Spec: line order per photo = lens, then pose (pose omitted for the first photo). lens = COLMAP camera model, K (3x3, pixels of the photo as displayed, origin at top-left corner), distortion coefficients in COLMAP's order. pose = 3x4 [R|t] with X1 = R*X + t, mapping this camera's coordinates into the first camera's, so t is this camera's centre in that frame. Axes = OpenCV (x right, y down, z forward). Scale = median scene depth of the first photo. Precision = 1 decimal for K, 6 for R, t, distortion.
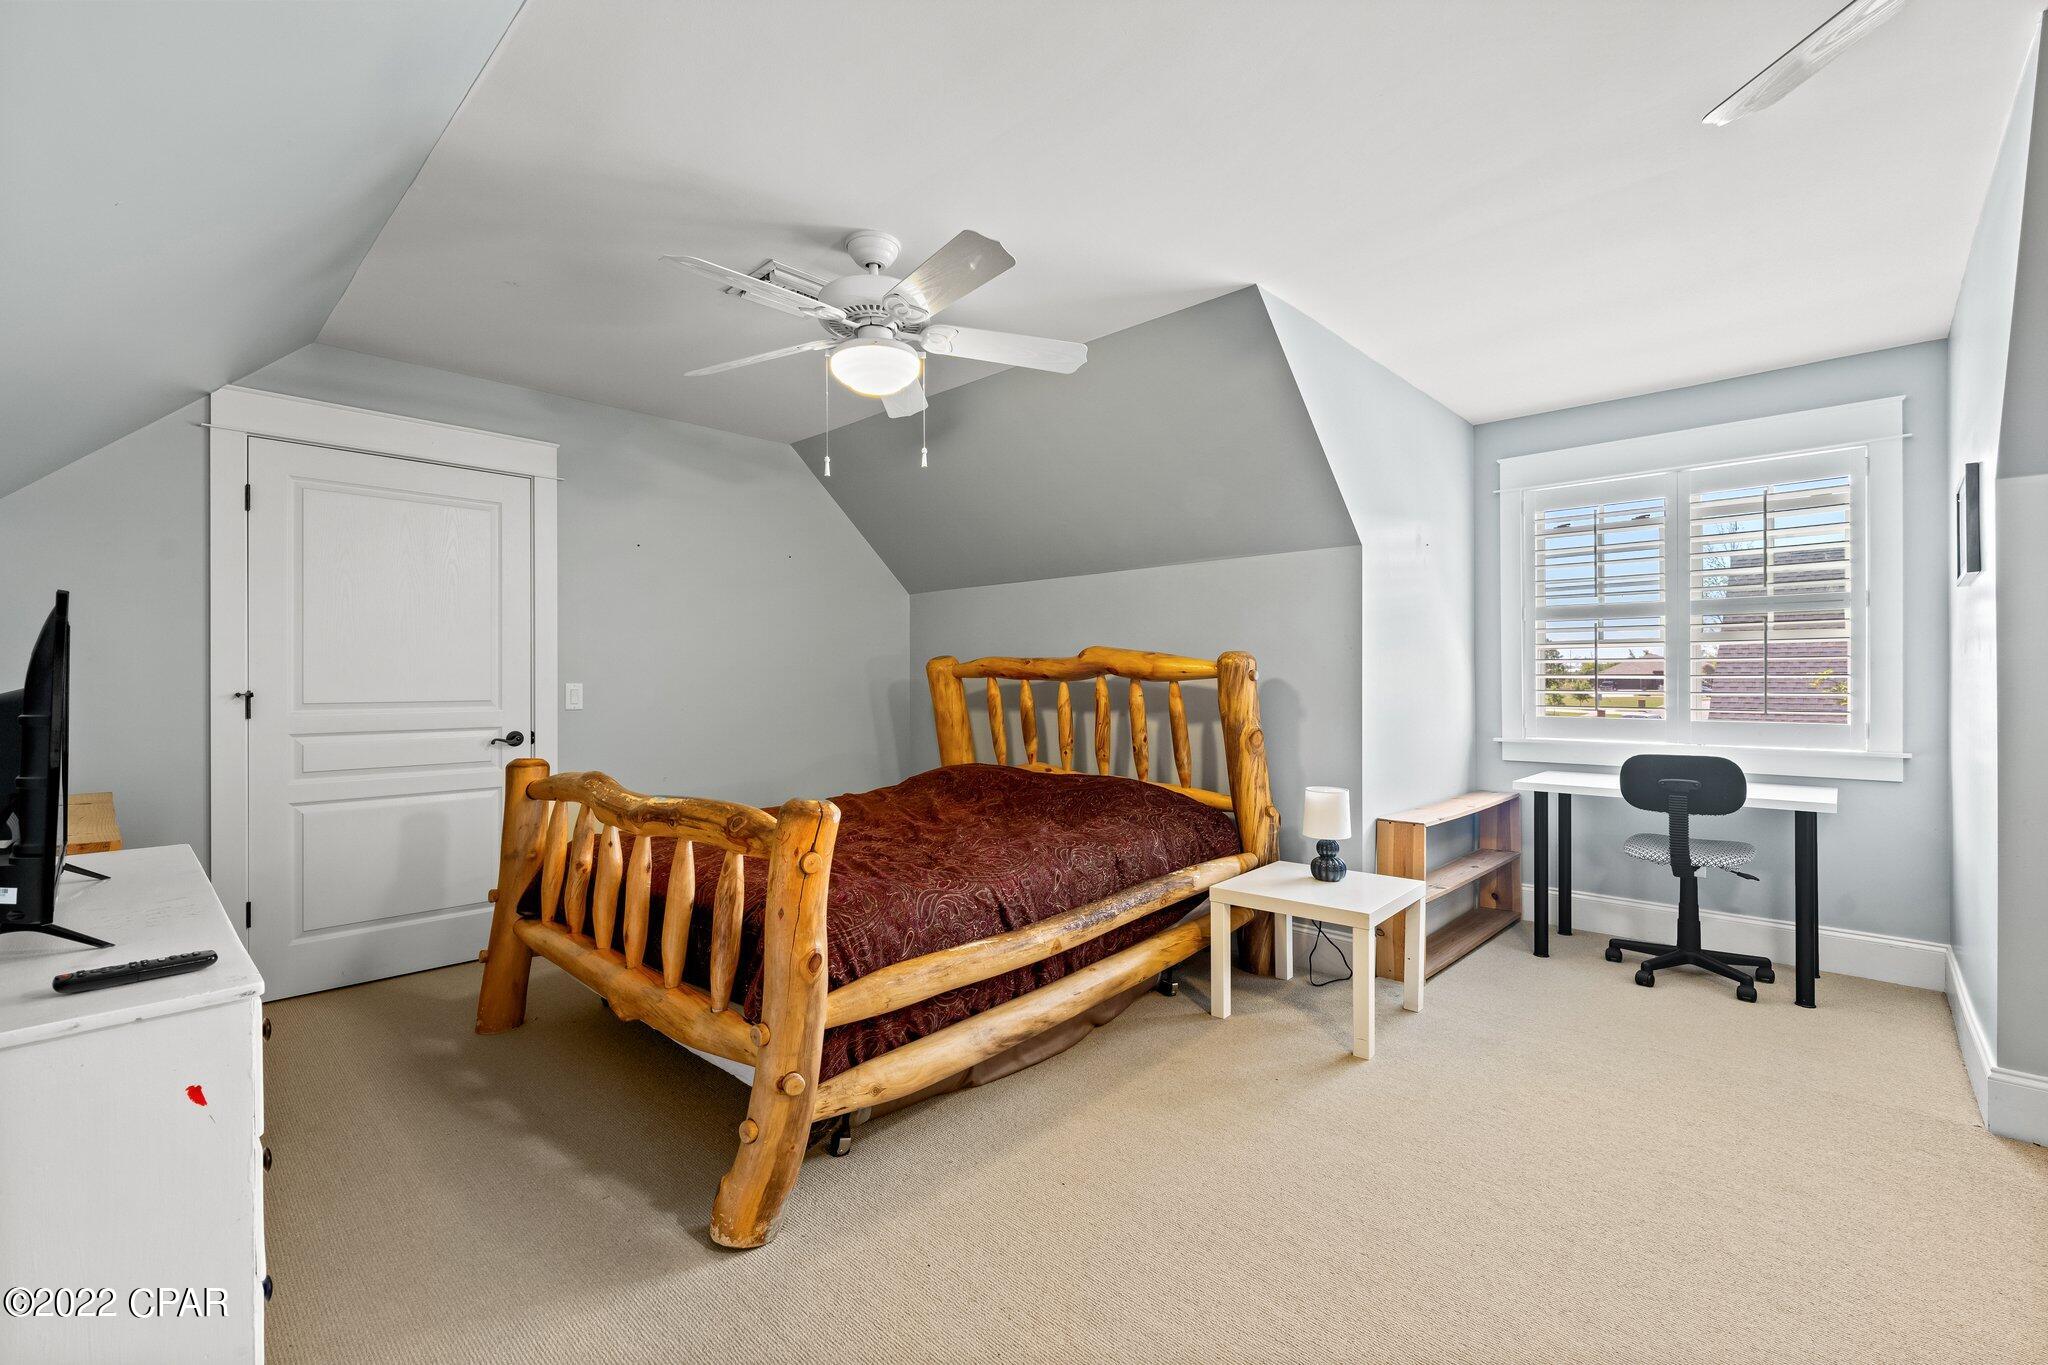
lens RADIAL K [[878.2, 0, 1068.8], [0, 878.2, 680.6], [0, 0, 1]] dist [0.007716, -0.001131]
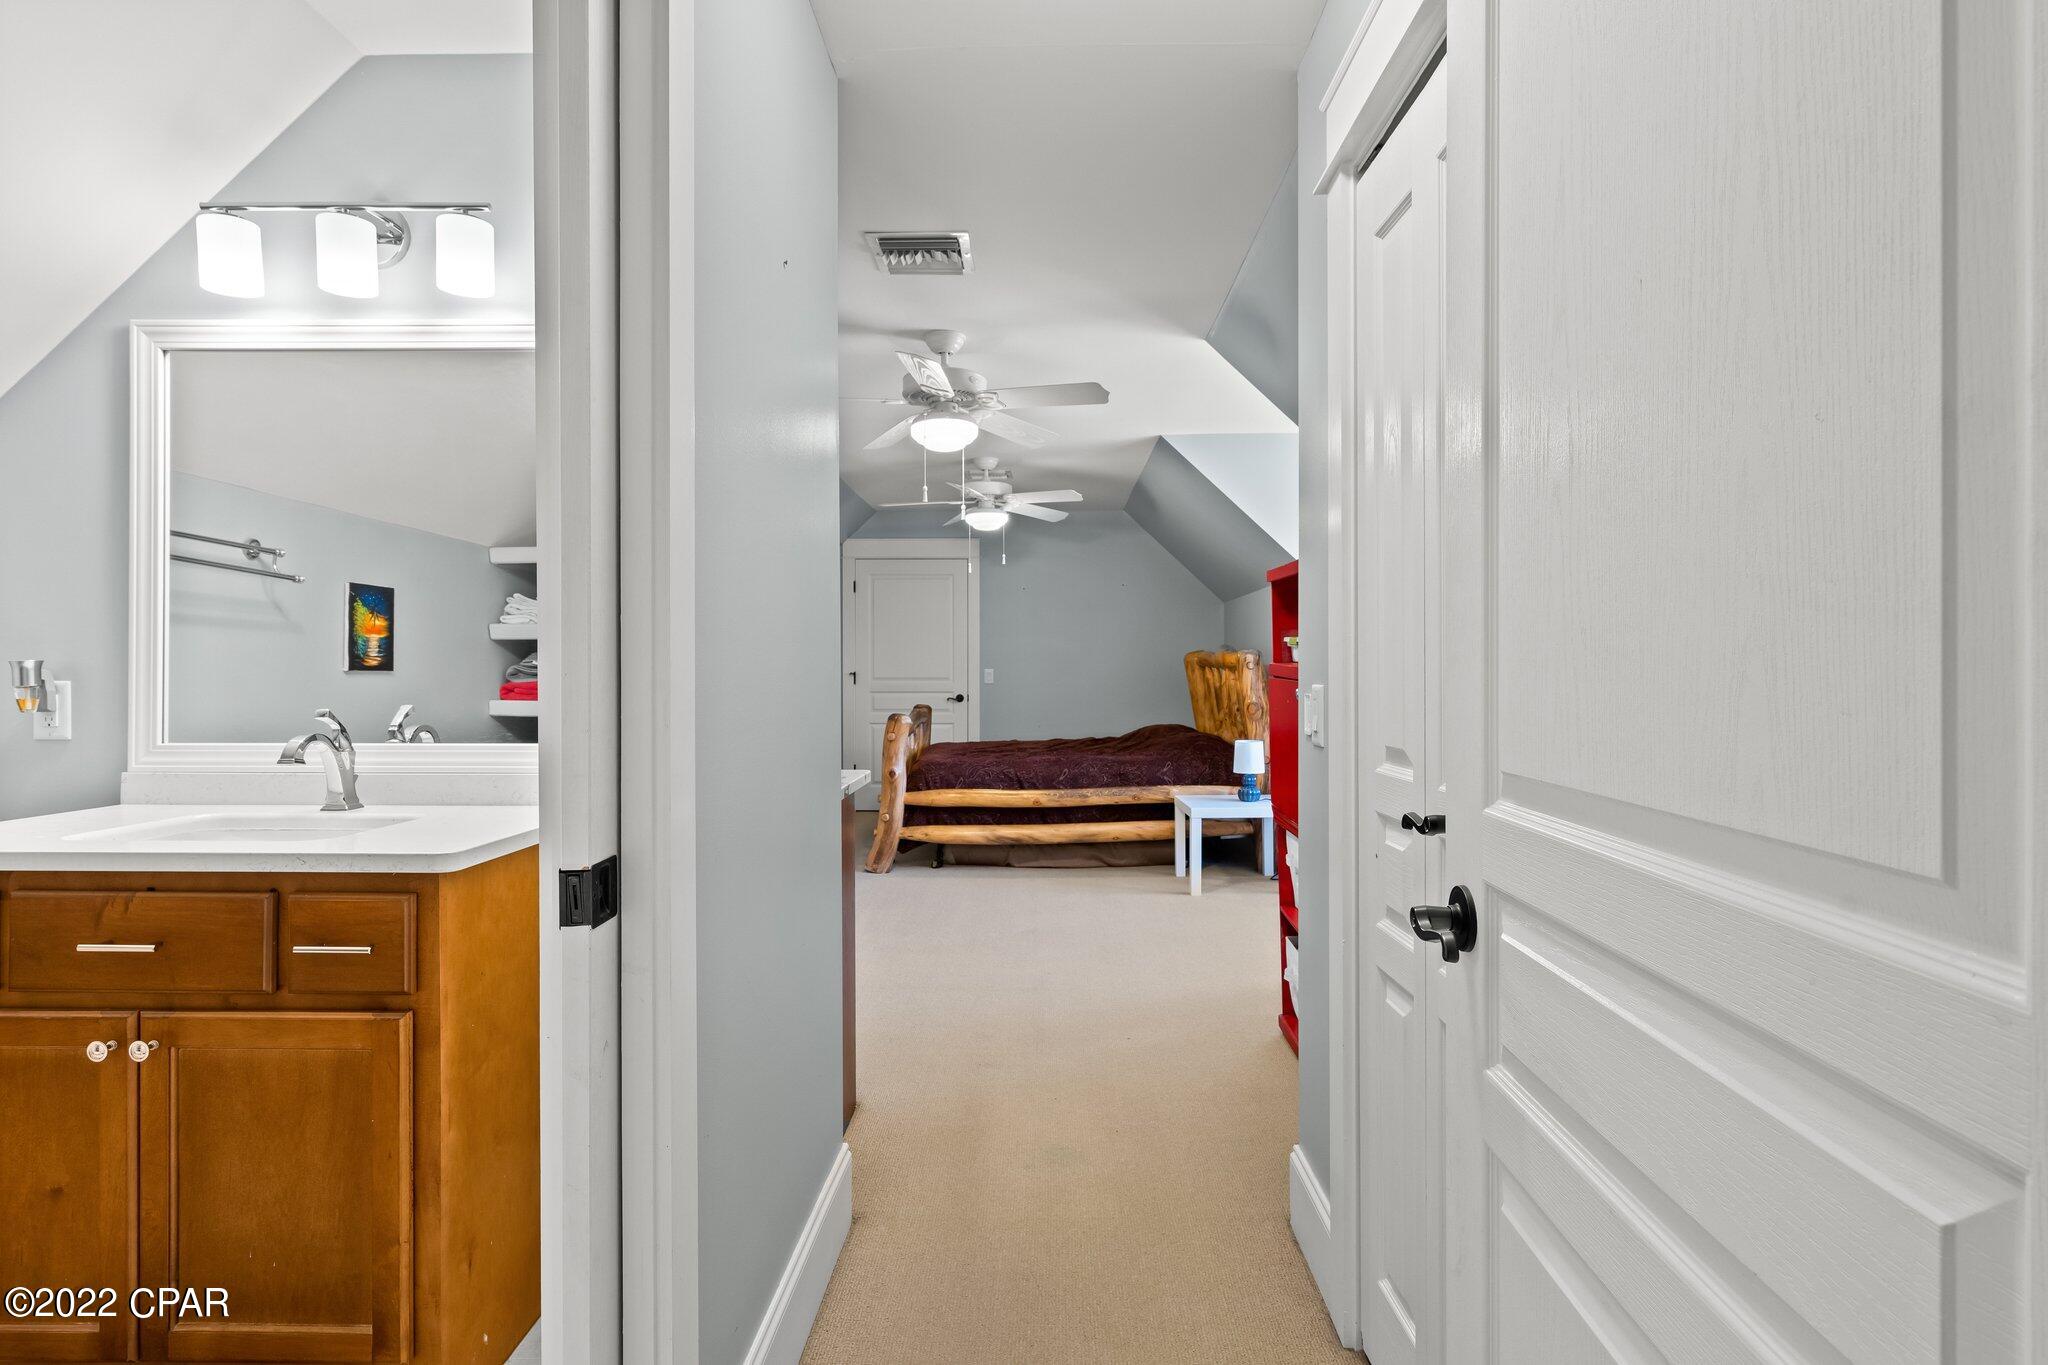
lens RADIAL K [[1034.6, 0, 1018.4], [0, 1034.6, 668.3], [0, 0, 1]] dist [0.002293, 0.001177]
pose [[0.647716, 0.002487, -0.761878, 1.401736], [-0.001556, 0.999997, 0.001941, -0.004682], [0.761880, -0.000072, 0.647718, -0.443546]]
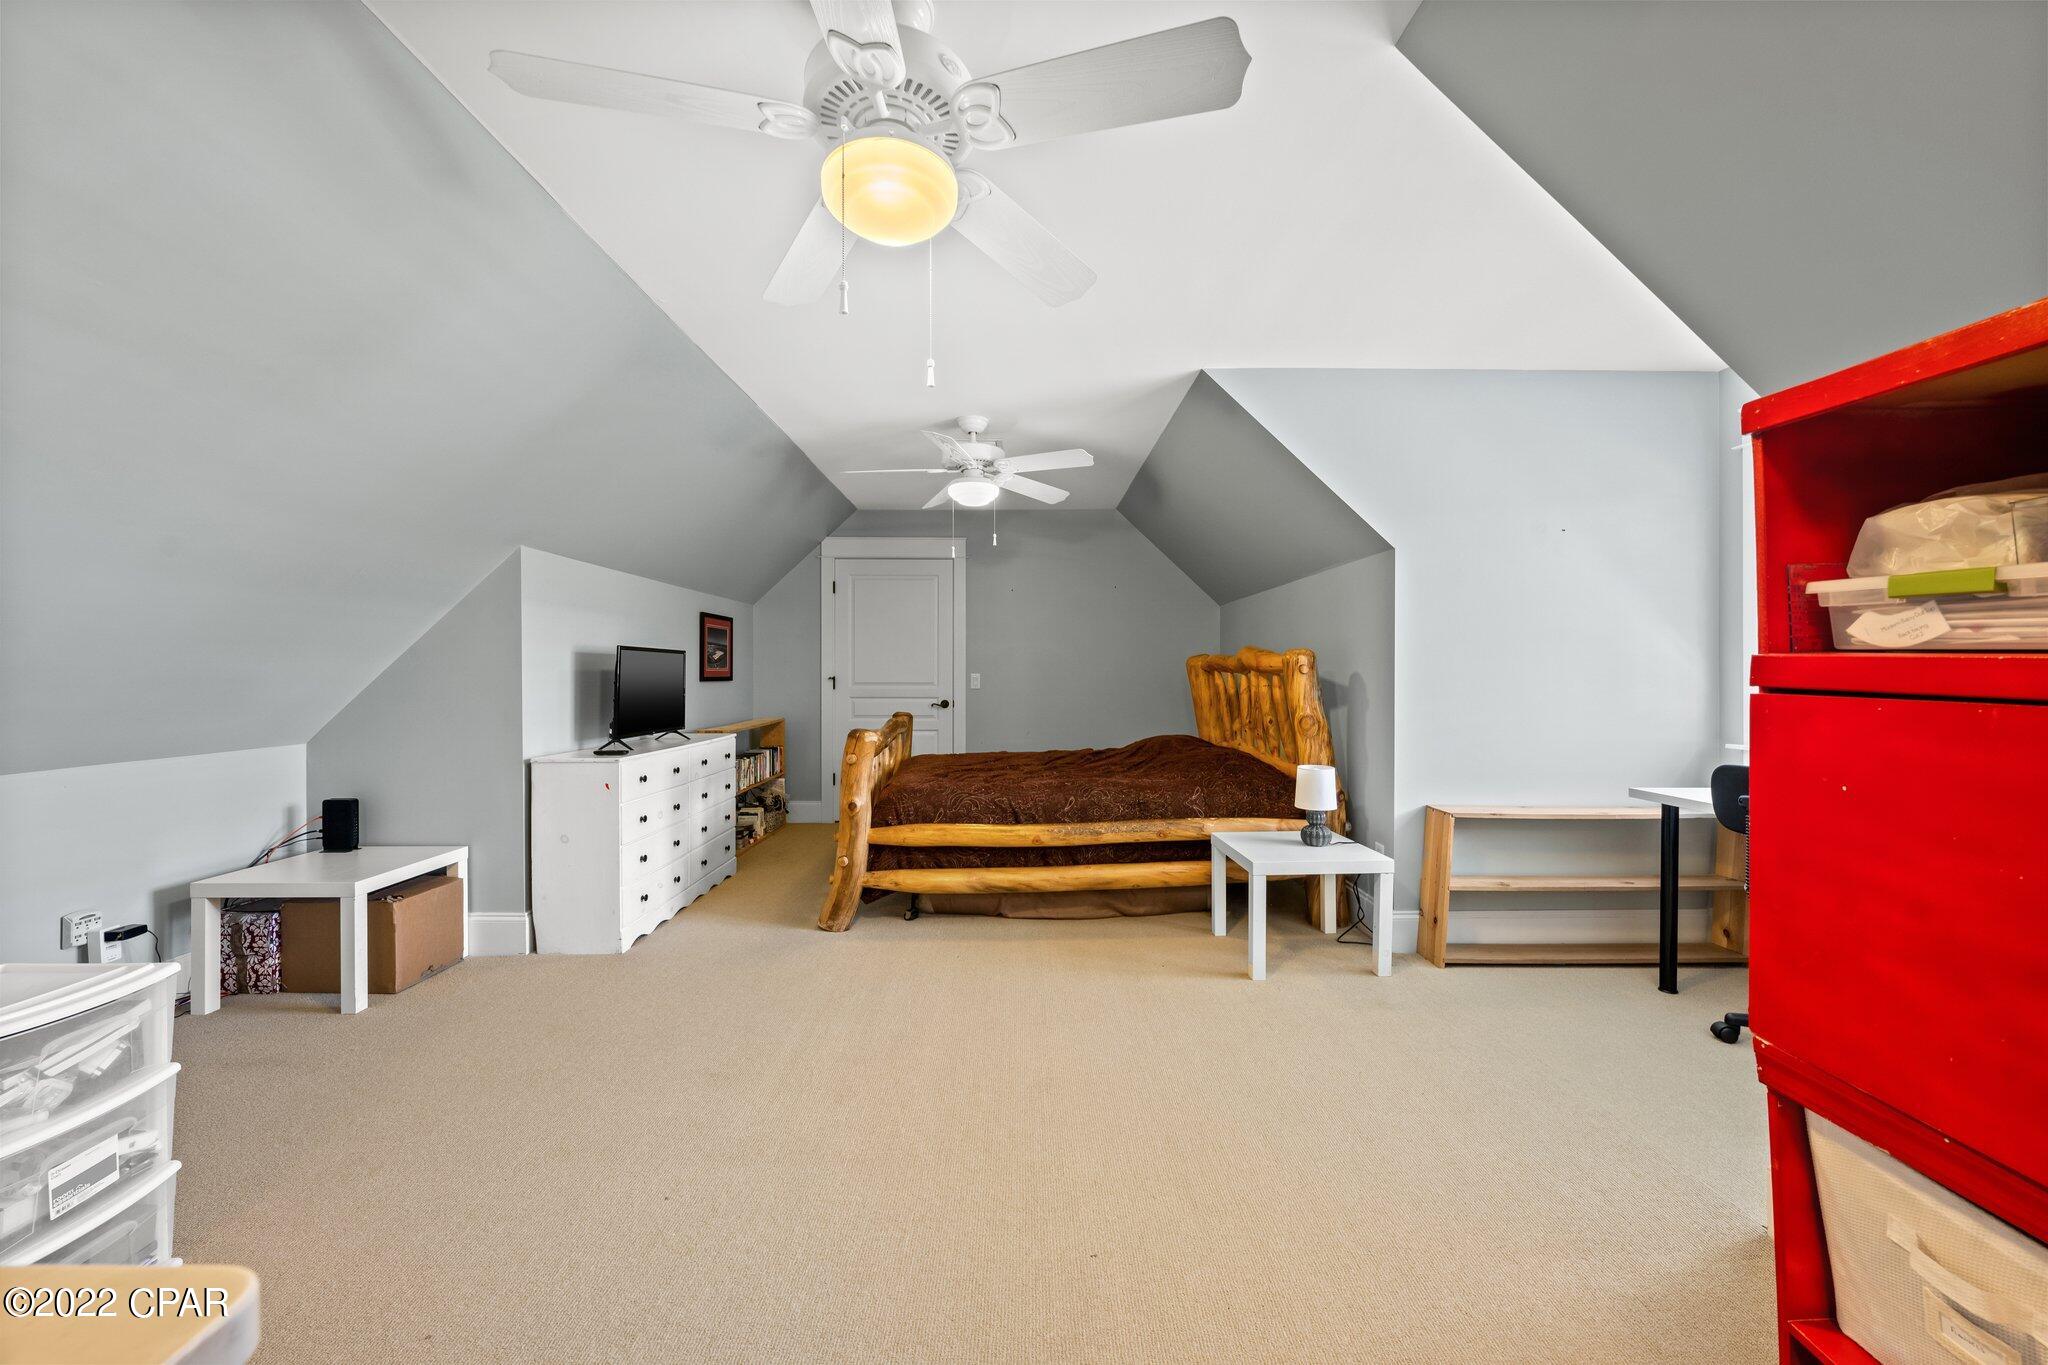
lens RADIAL K [[800.2, 0, 1045.9], [0, 800.2, 678.4], [0, 0, 1]] dist [-0.002808, 0.000072]
pose [[0.693054, 0.008636, -0.720834, 0.831245], [-0.004624, 0.999961, 0.007534, -0.000416], [0.720871, -0.001888, 0.693067, 0.009566]]
